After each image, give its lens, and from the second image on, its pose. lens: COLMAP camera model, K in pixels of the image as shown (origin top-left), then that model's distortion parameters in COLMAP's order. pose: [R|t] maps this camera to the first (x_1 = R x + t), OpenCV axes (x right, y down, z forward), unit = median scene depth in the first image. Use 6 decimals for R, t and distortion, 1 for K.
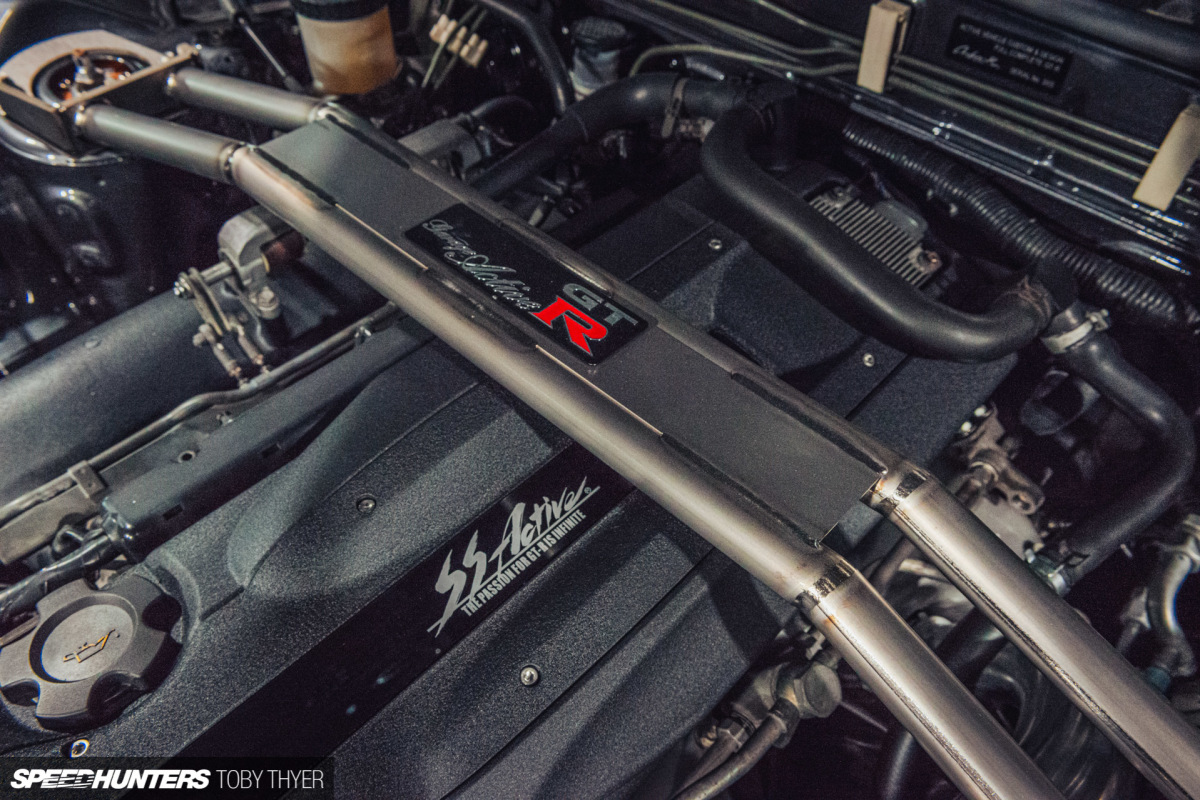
lens RADIAL K [[890.6, 0, 600.0], [0, 890.6, 400.0], [0, 0, 1]] dist [-0.002230, -0.003908]
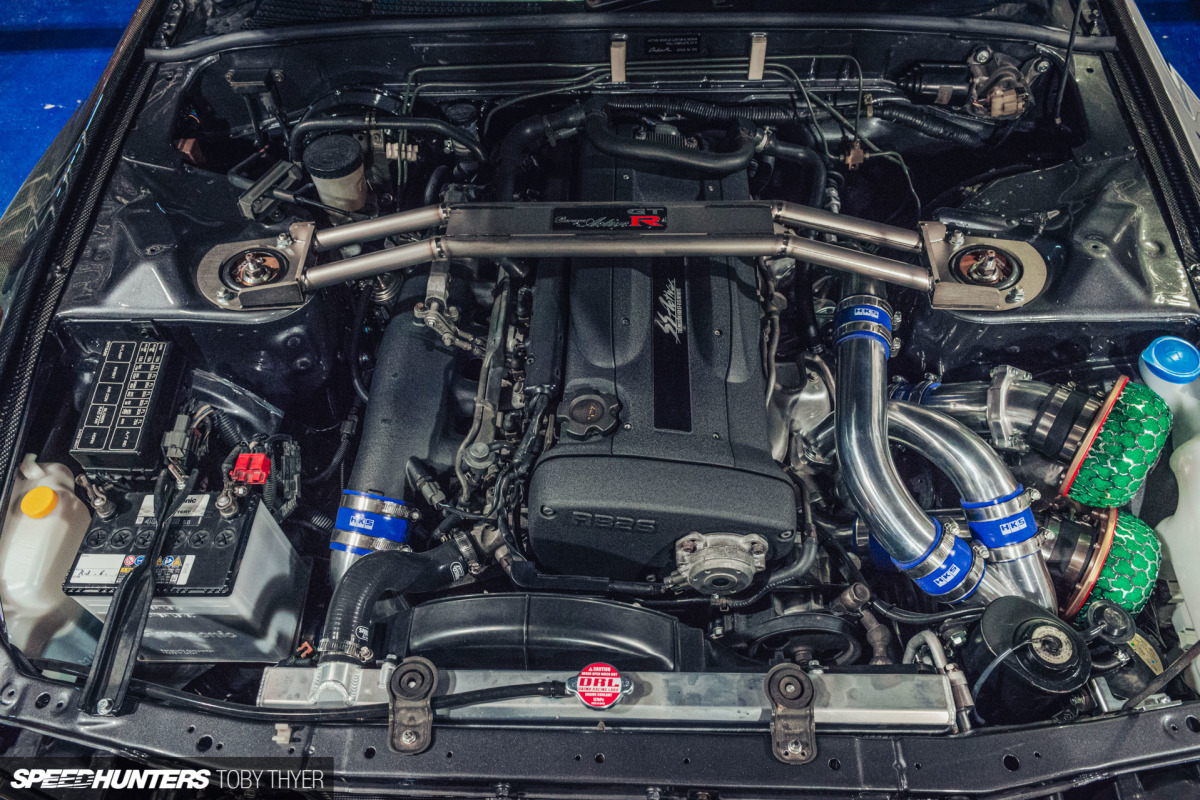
lens RADIAL K [[932.4, 0, 600.0], [0, 932.4, 400.0], [0, 0, 1]] dist [-0.001024, -0.002116]
pose [[0.752254, -0.541085, 0.375953, -1.090625], [0.523539, 0.837313, 0.157526, -0.112863], [-0.400025, 0.078327, 0.913151, -1.036381]]
